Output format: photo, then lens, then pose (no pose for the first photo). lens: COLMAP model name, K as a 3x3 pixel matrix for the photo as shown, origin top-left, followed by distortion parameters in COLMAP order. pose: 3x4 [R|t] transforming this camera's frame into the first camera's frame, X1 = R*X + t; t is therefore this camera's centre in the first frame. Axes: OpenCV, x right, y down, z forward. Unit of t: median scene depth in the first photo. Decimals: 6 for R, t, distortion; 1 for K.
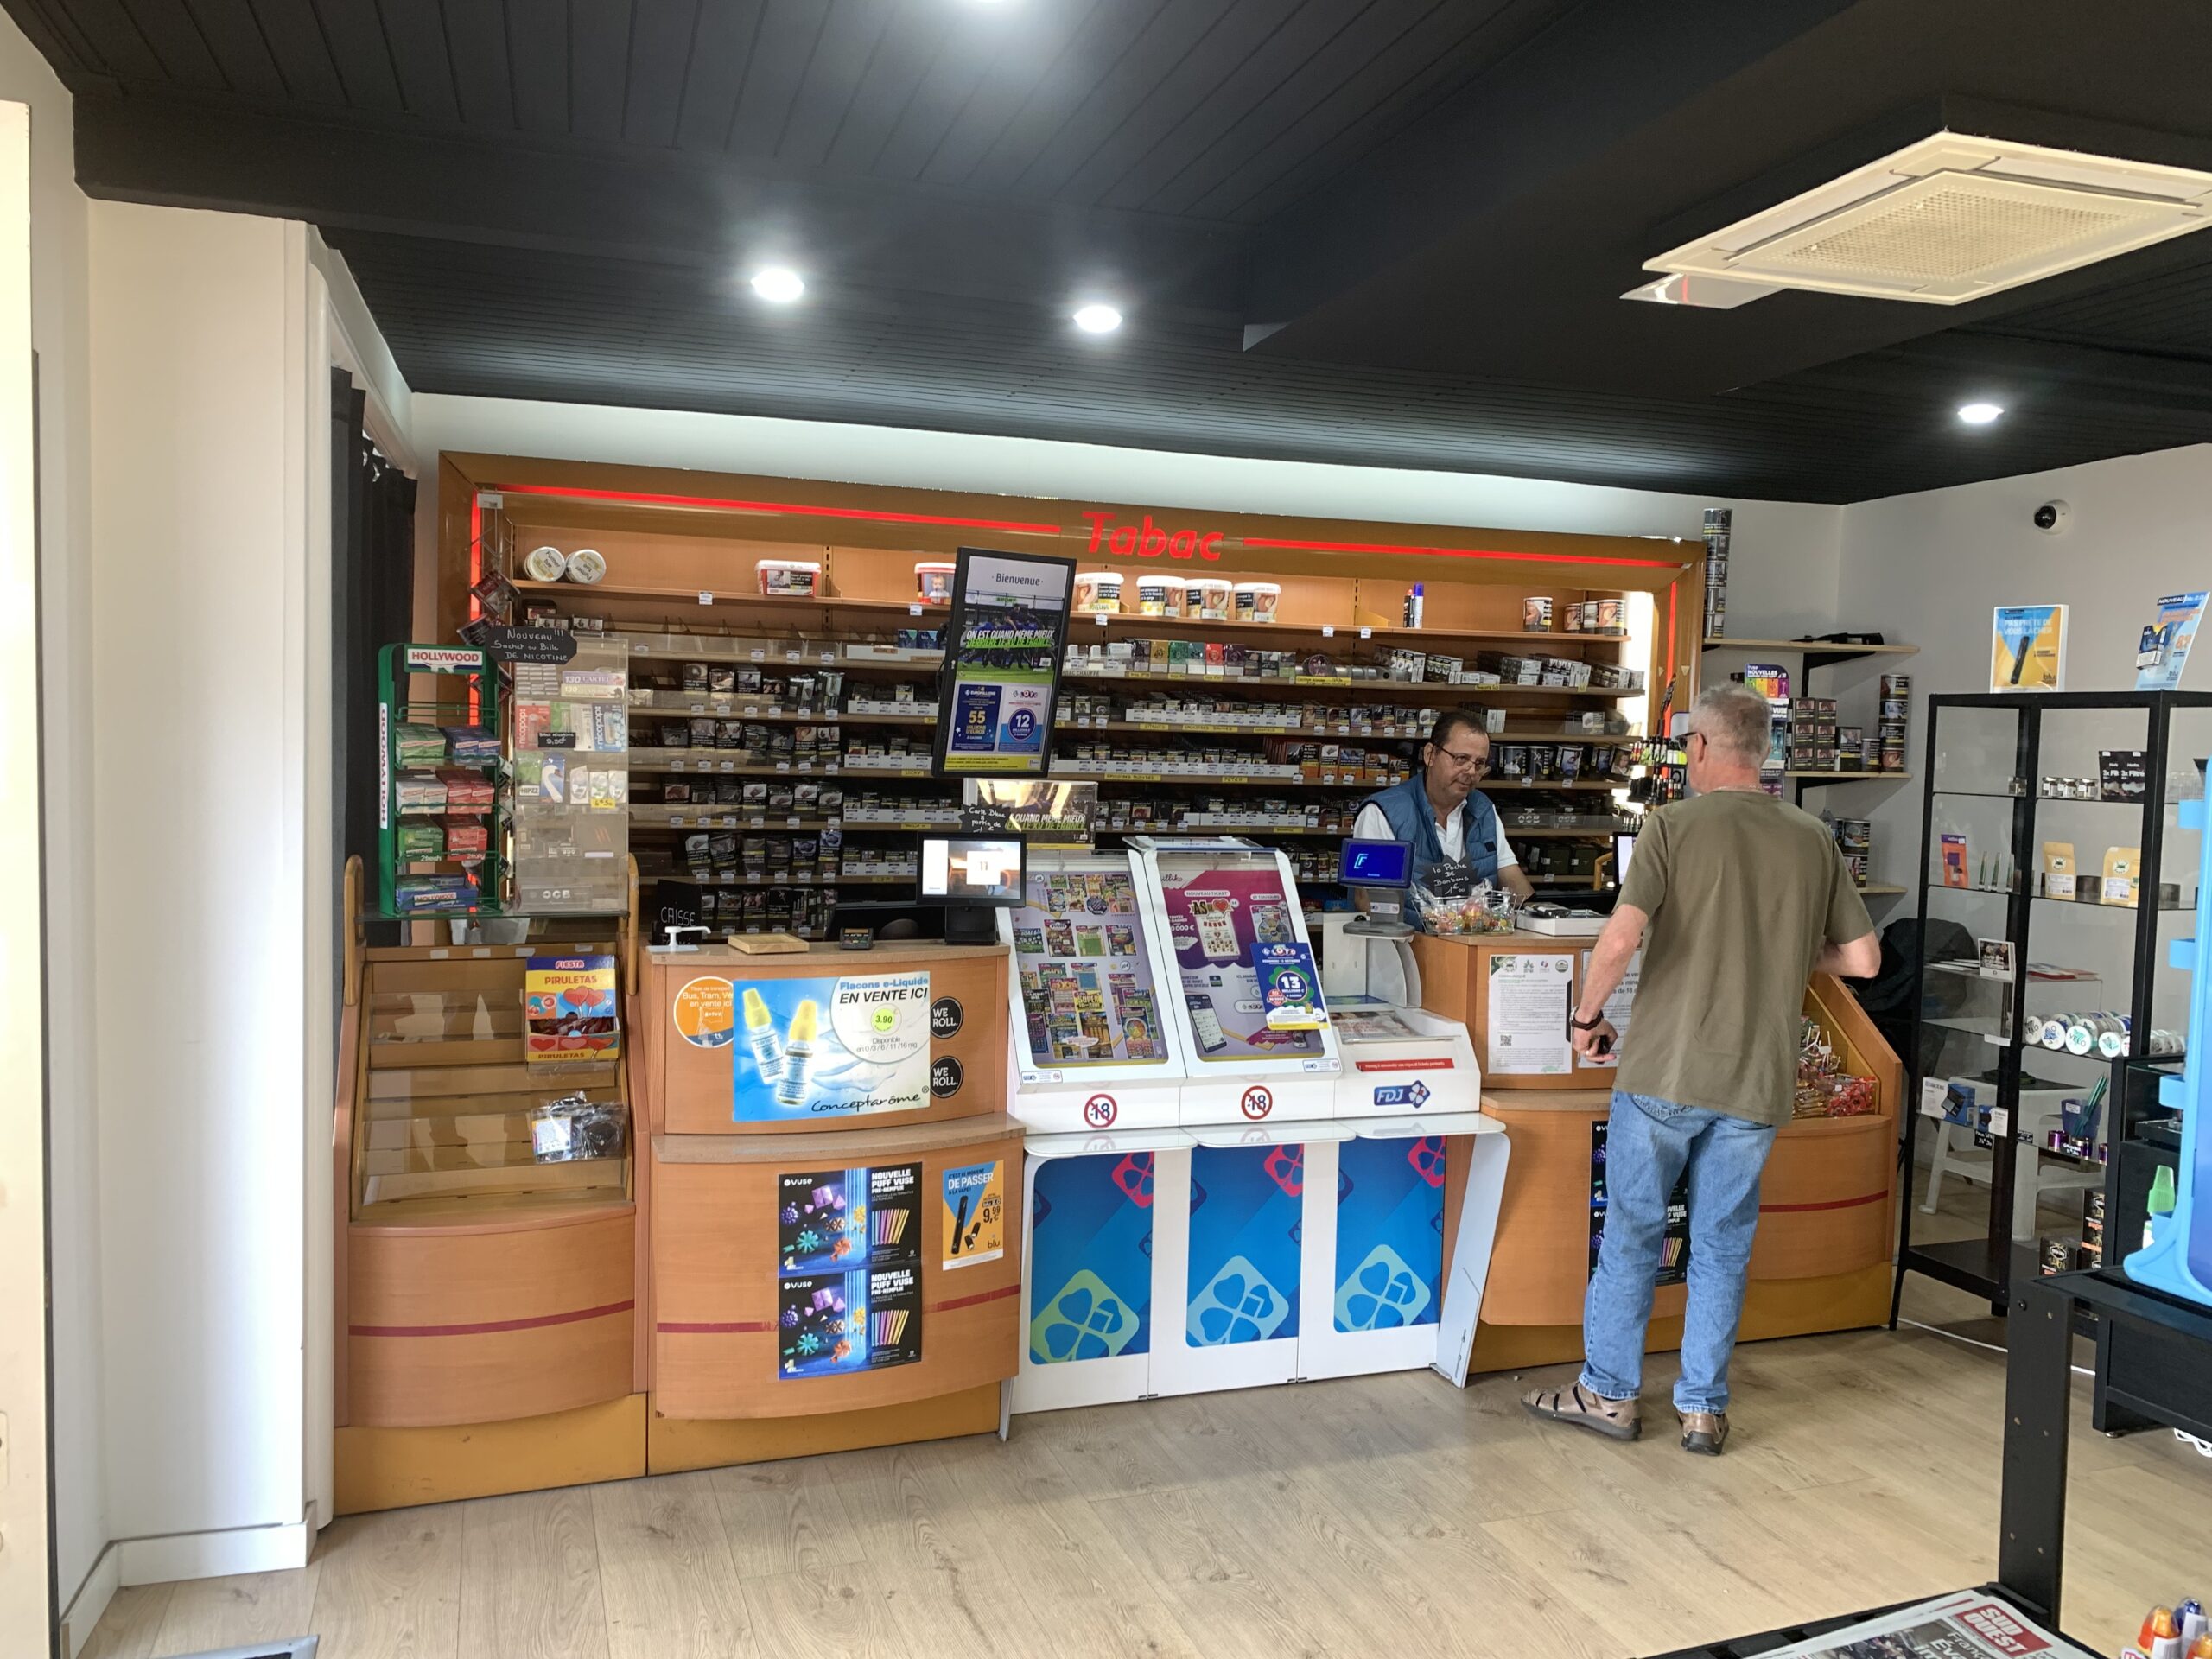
lens RADIAL K [[1694.1, 0, 1106.0], [0, 1694.1, 829.5], [0, 0, 1]] dist [0.011363, -0.033065]
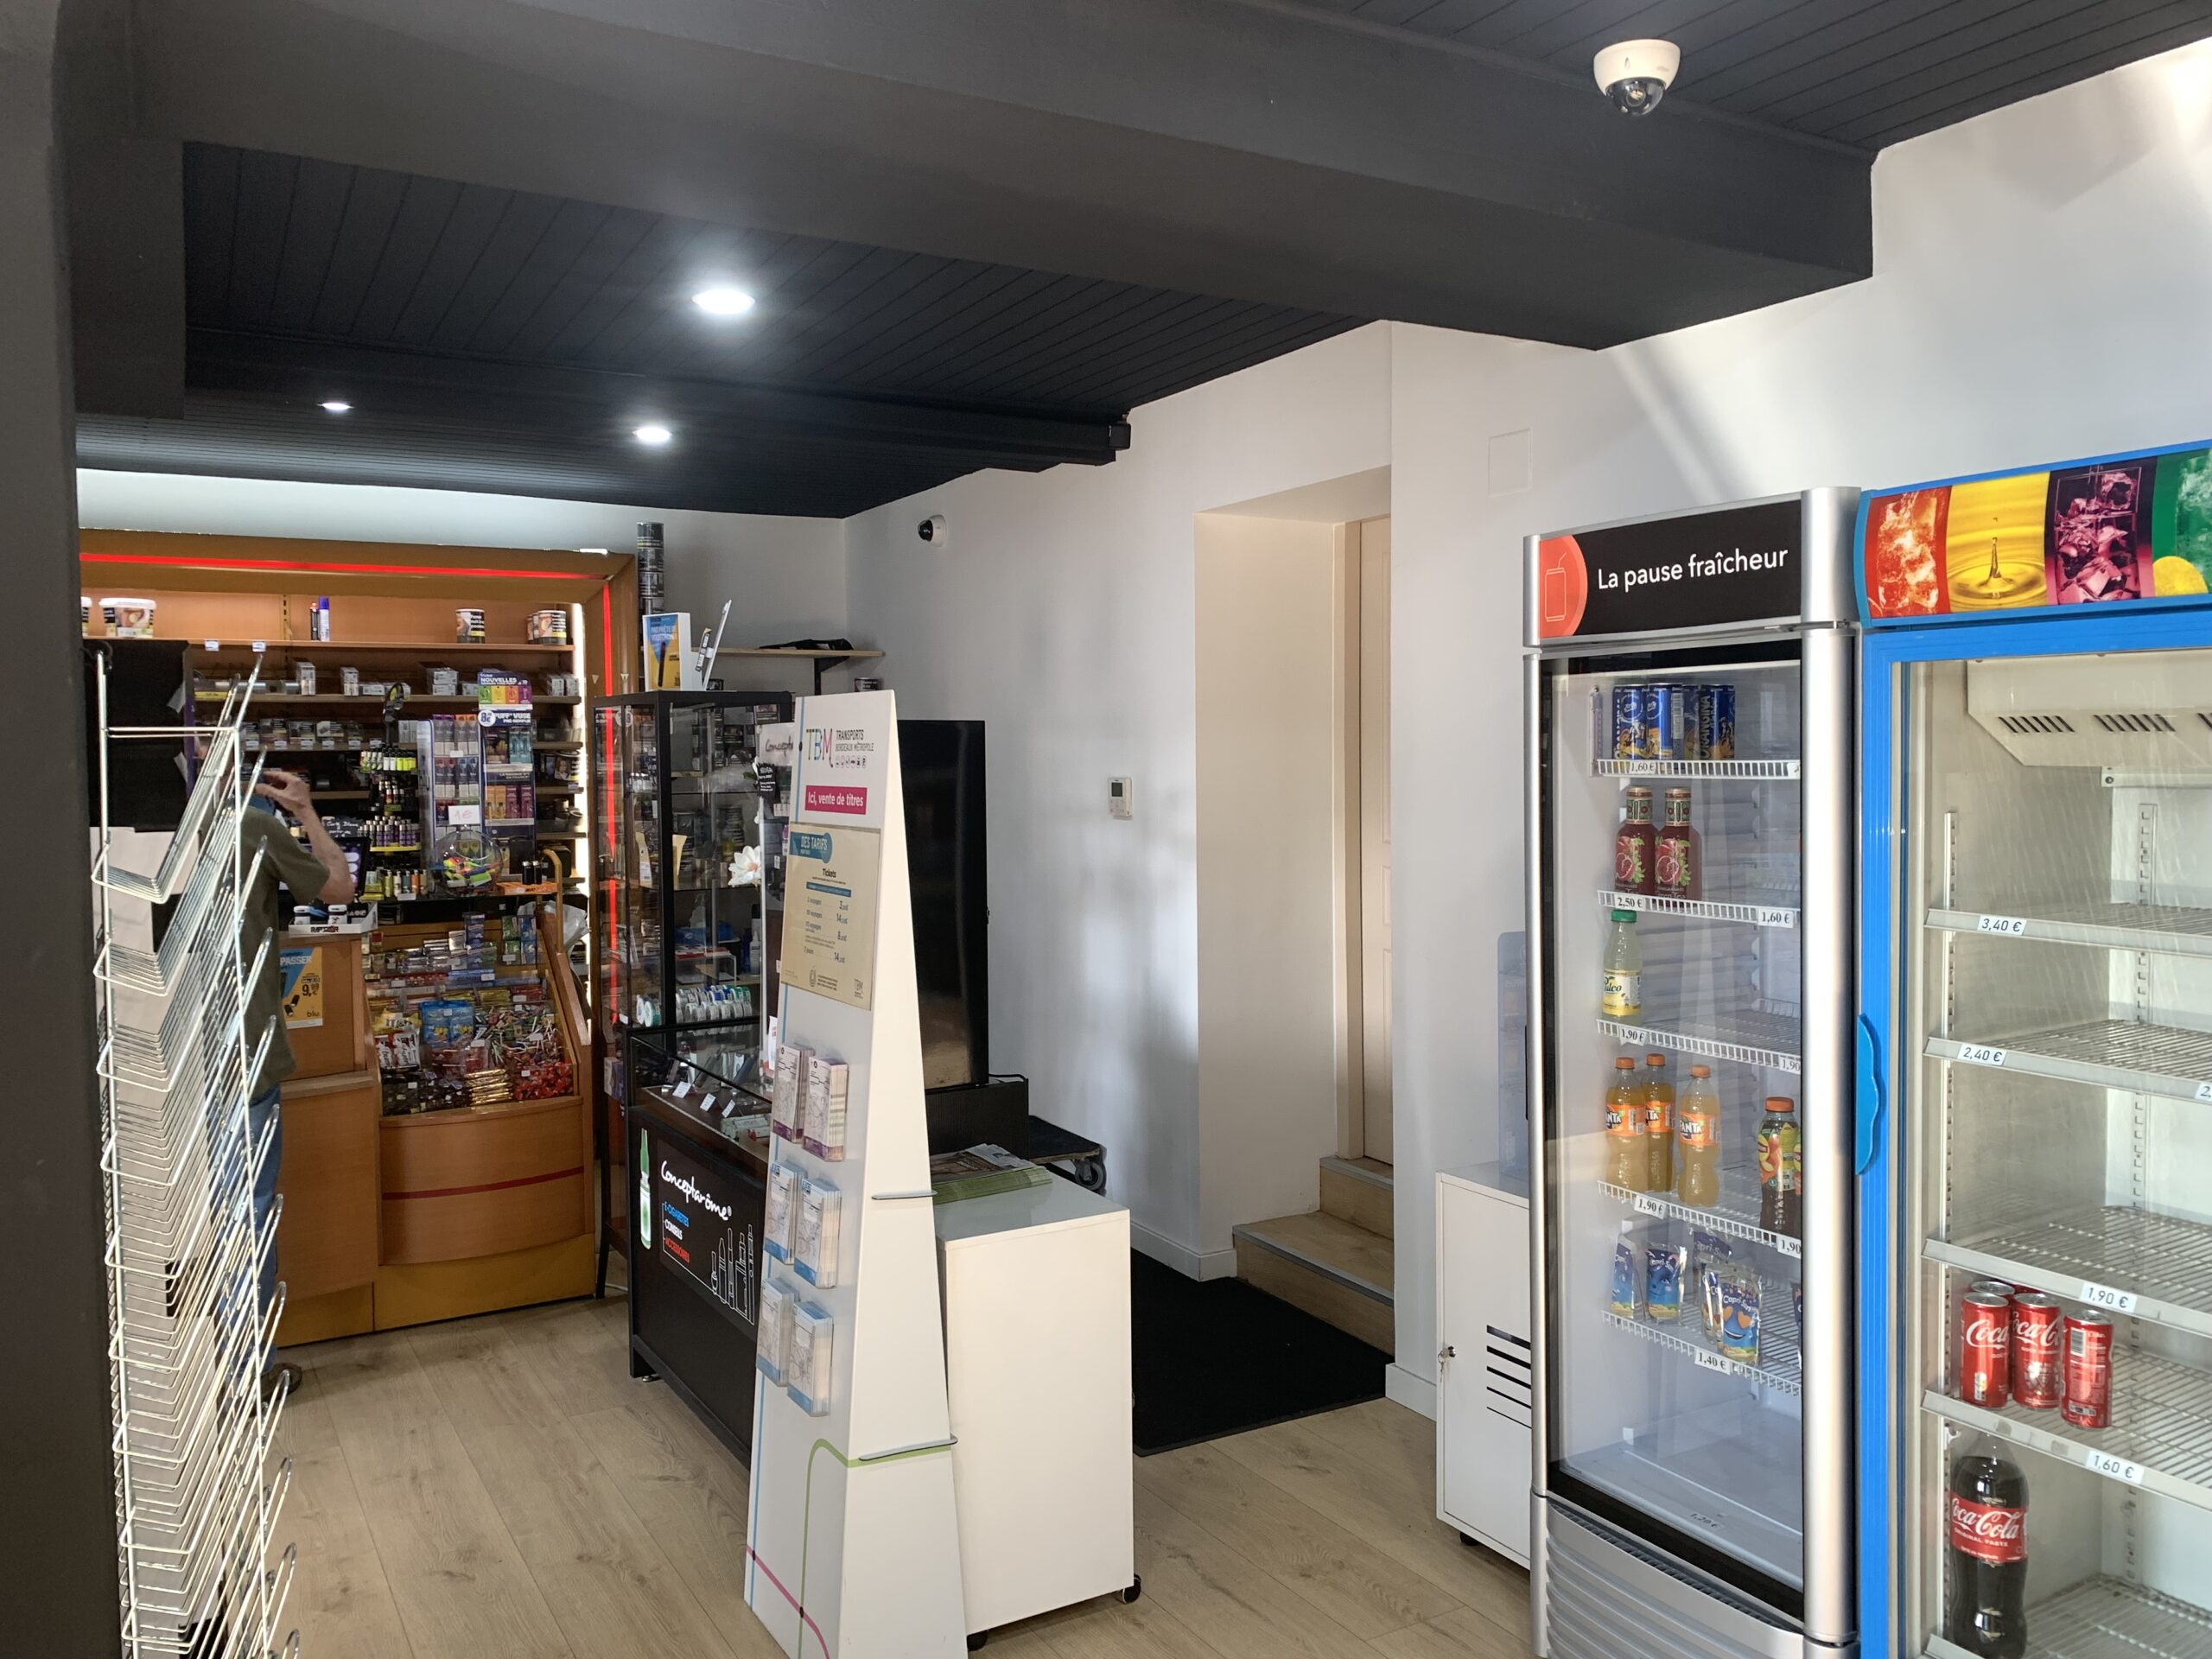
lens RADIAL K [[1694.1, 0, 1106.0], [0, 1694.1, 829.5], [0, 0, 1]] dist [0.011363, -0.033065]
pose [[0.976907, -0.037347, 0.210375, 0.429047], [0.038572, 0.999254, -0.001719, 0.012746], [-0.210154, 0.009794, 0.977619, -0.081100]]
